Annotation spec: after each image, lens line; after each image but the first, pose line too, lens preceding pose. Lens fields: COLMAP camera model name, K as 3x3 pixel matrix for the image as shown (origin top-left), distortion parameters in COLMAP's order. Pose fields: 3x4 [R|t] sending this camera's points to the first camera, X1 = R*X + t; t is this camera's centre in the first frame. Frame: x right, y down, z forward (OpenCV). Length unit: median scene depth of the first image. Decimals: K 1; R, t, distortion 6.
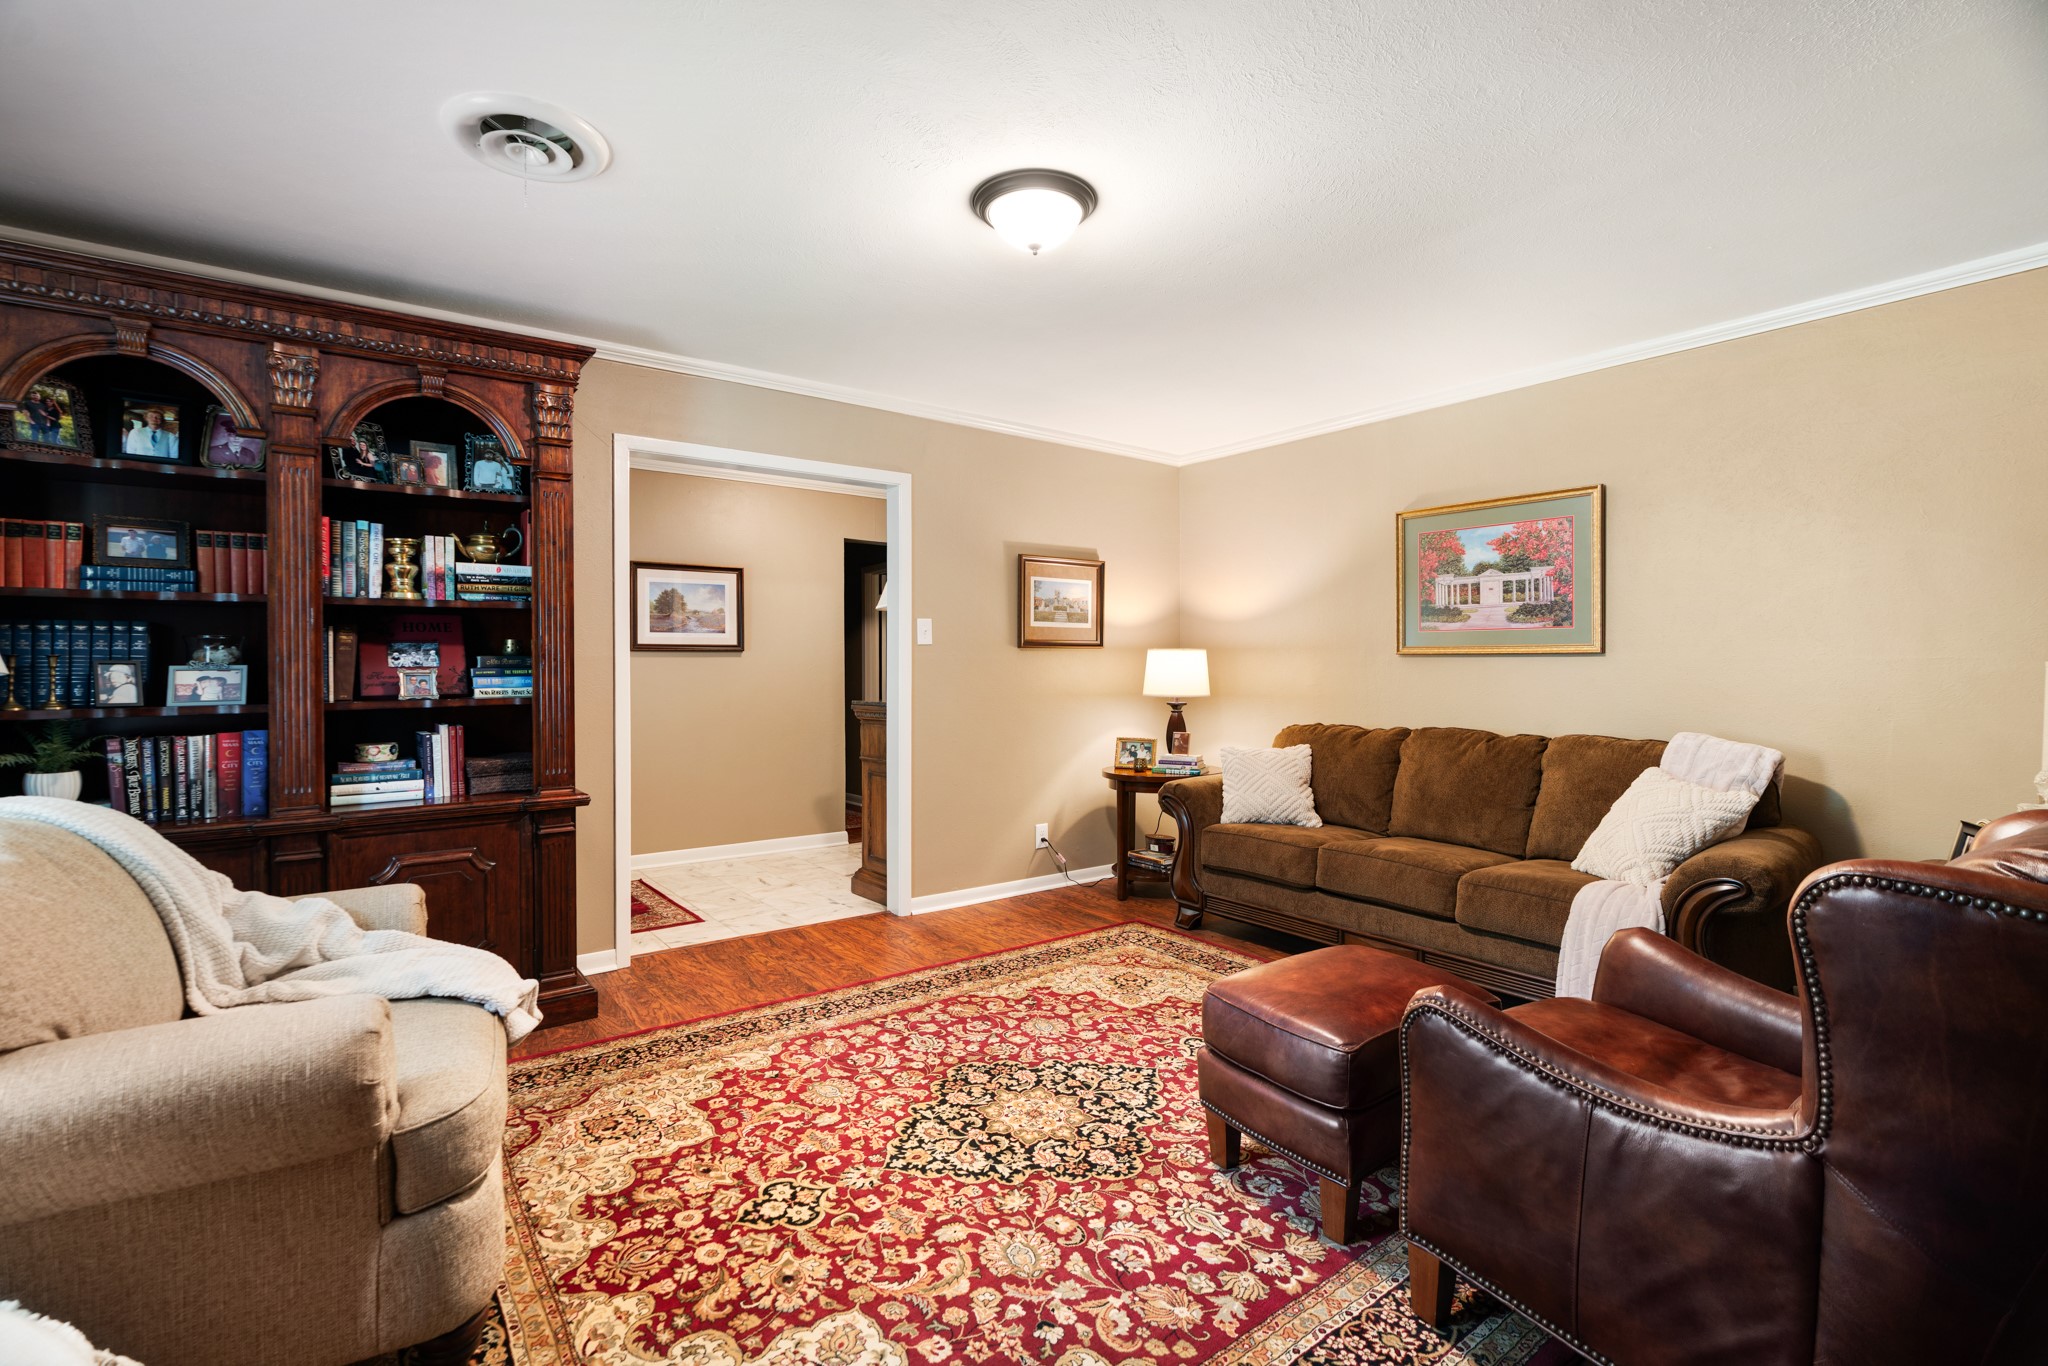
lens RADIAL K [[925.2, 0, 1012.6], [0, 925.2, 678.9], [0, 0, 1]] dist [0.001367, 0.000687]
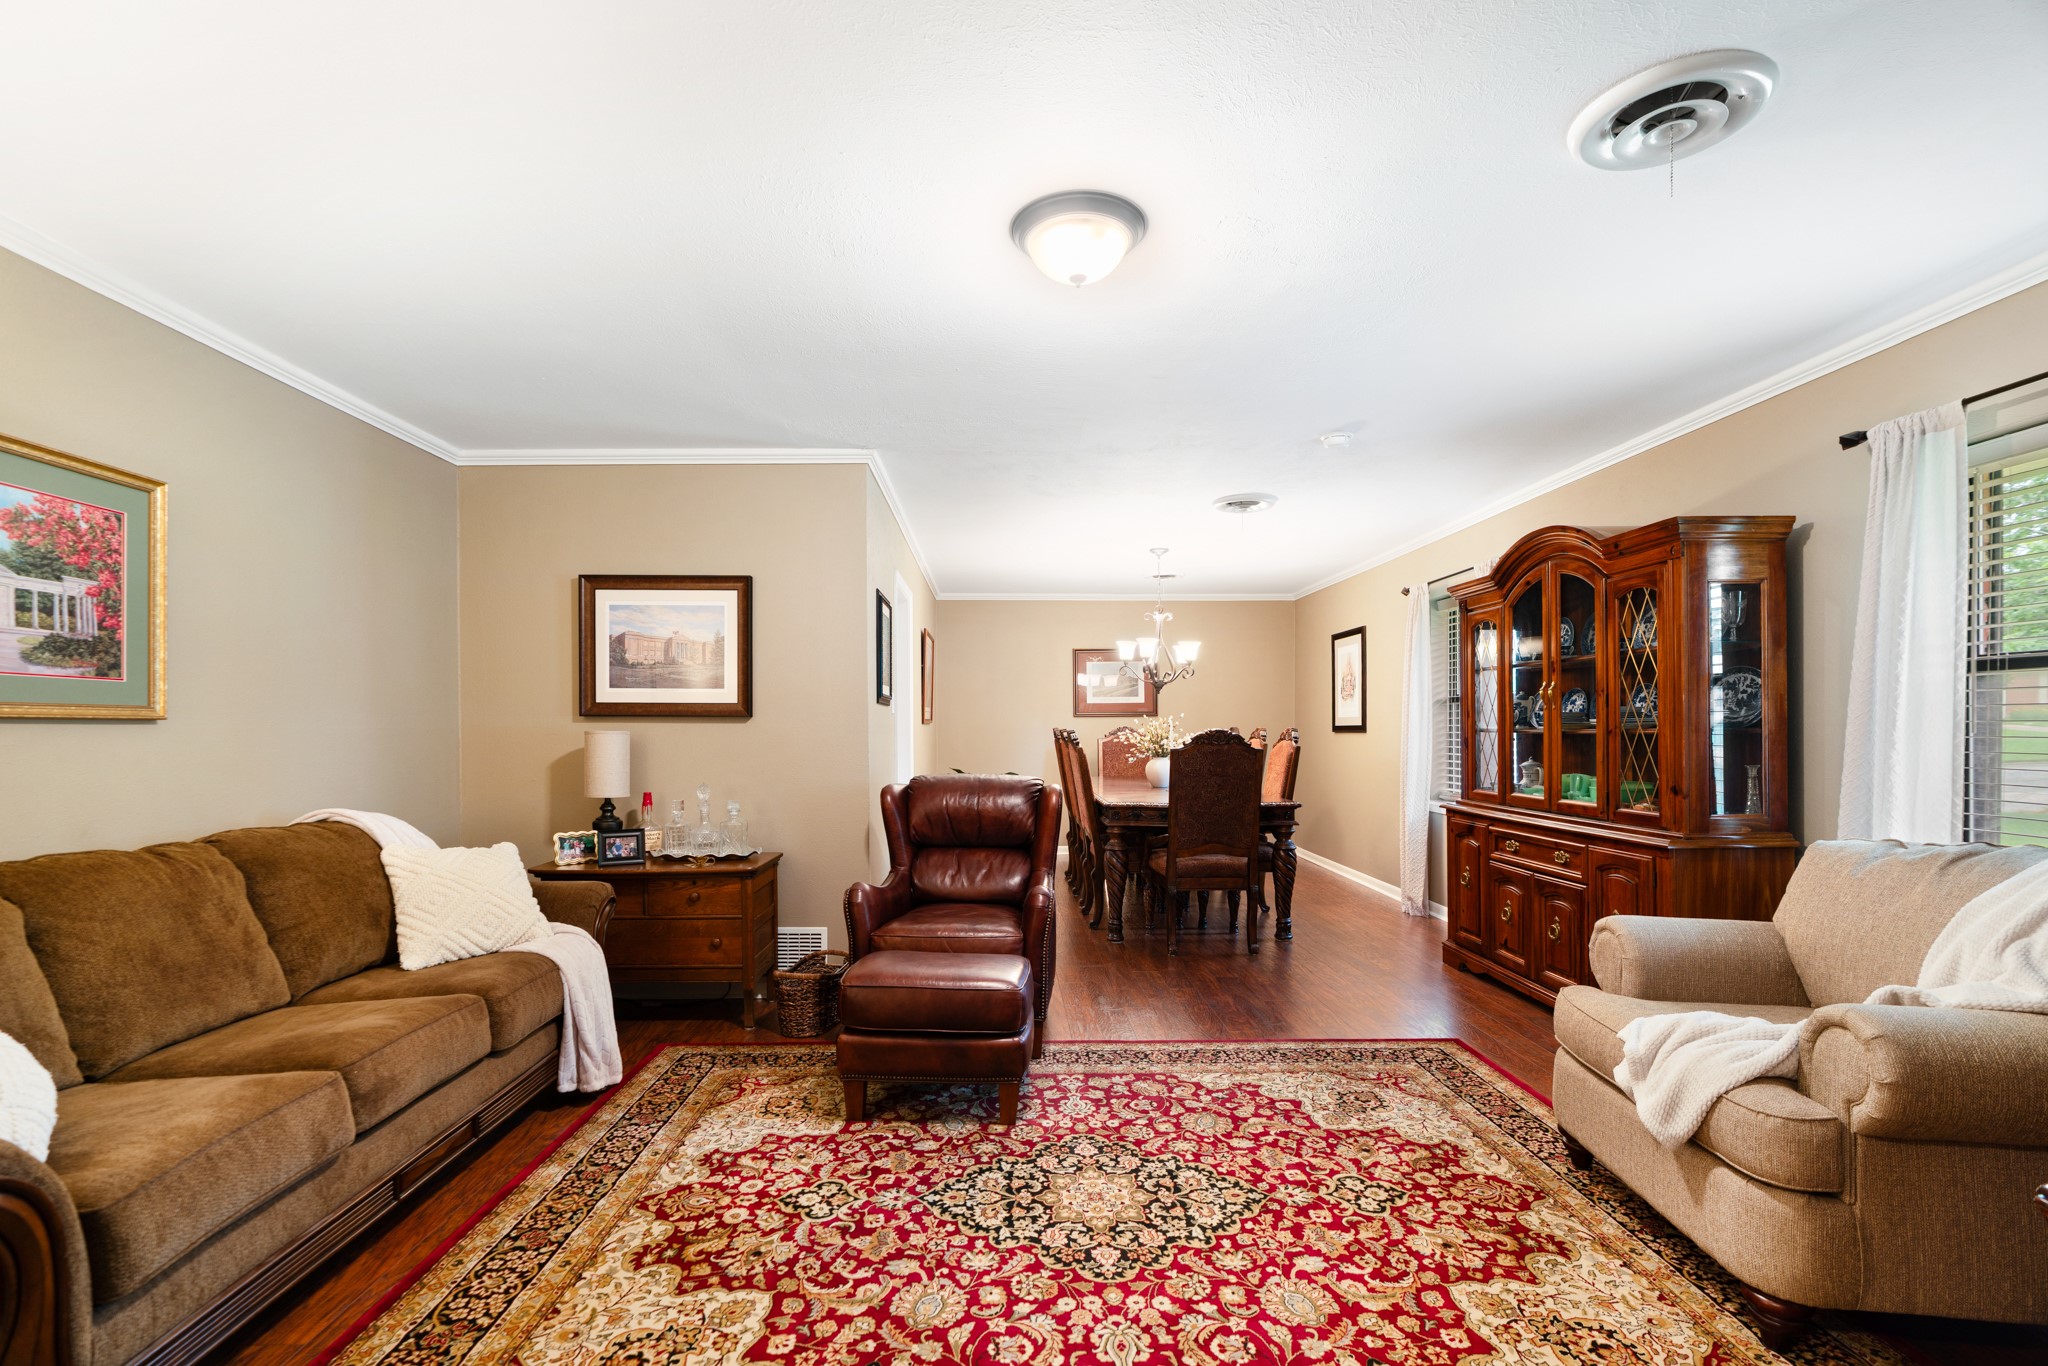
lens RADIAL K [[925.2, 0, 1006.6], [0, 925.2, 732.1], [0, 0, 1]] dist [0.001367, 0.000687]
pose [[-0.805072, 0.001209, 0.593176, -0.497613], [0.012385, 0.999814, 0.014771, -0.033306], [-0.593048, 0.019239, -0.804938, 1.903553]]
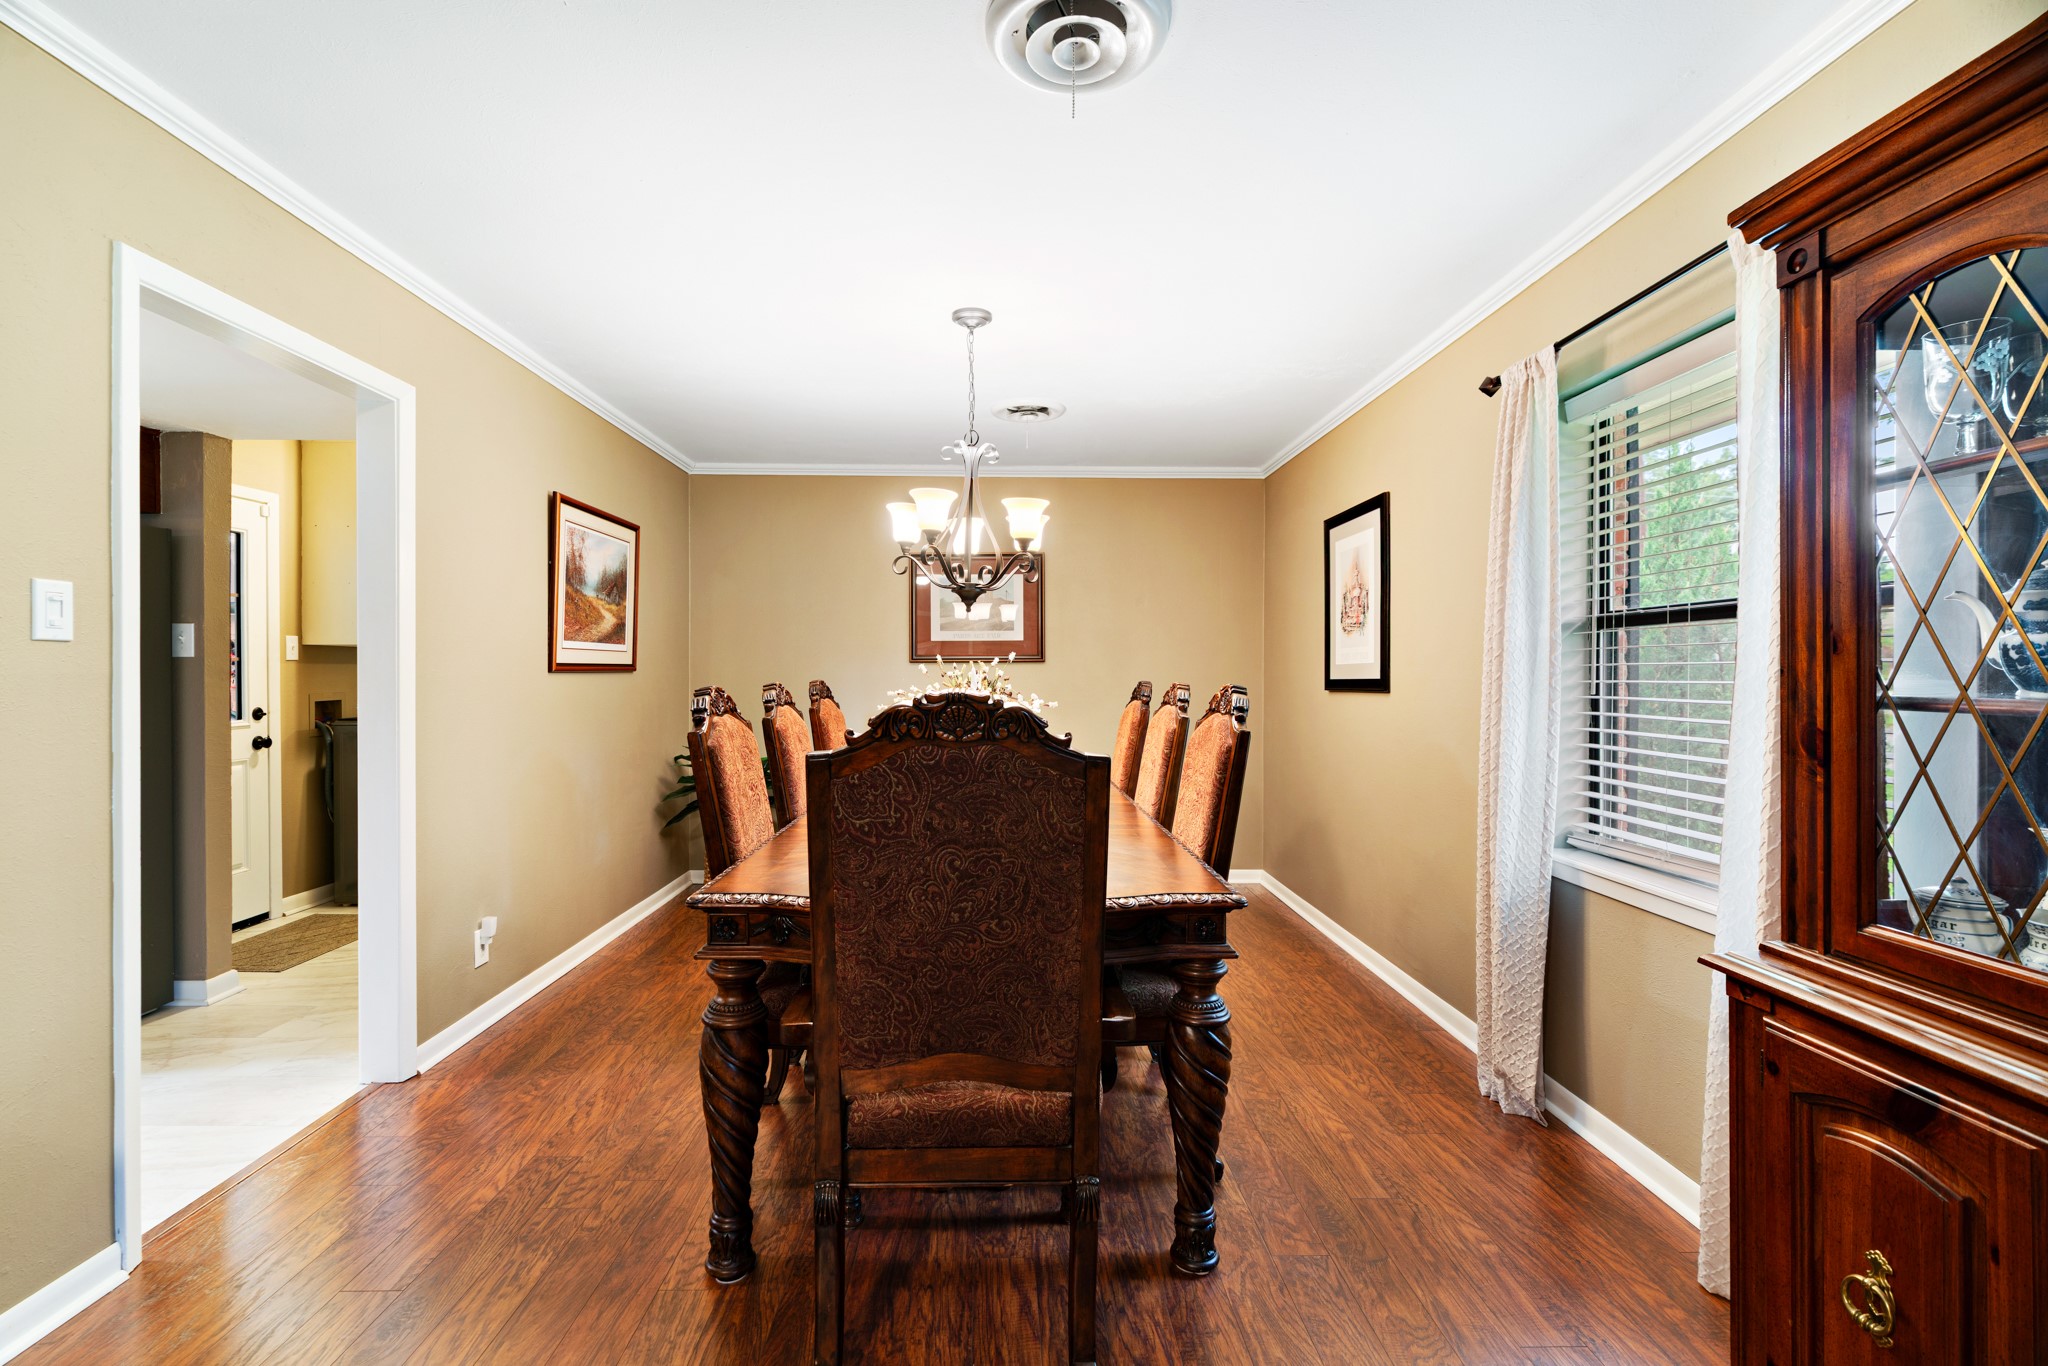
lens RADIAL K [[925.2, 0, 1010.6], [0, 925.2, 677.2], [0, 0, 1]] dist [0.001367, 0.000687]
pose [[-0.813497, 0.001511, 0.581568, -0.300266], [0.007132, 0.999947, 0.007378, -0.025789], [-0.581526, 0.010150, -0.813465, 1.270317]]
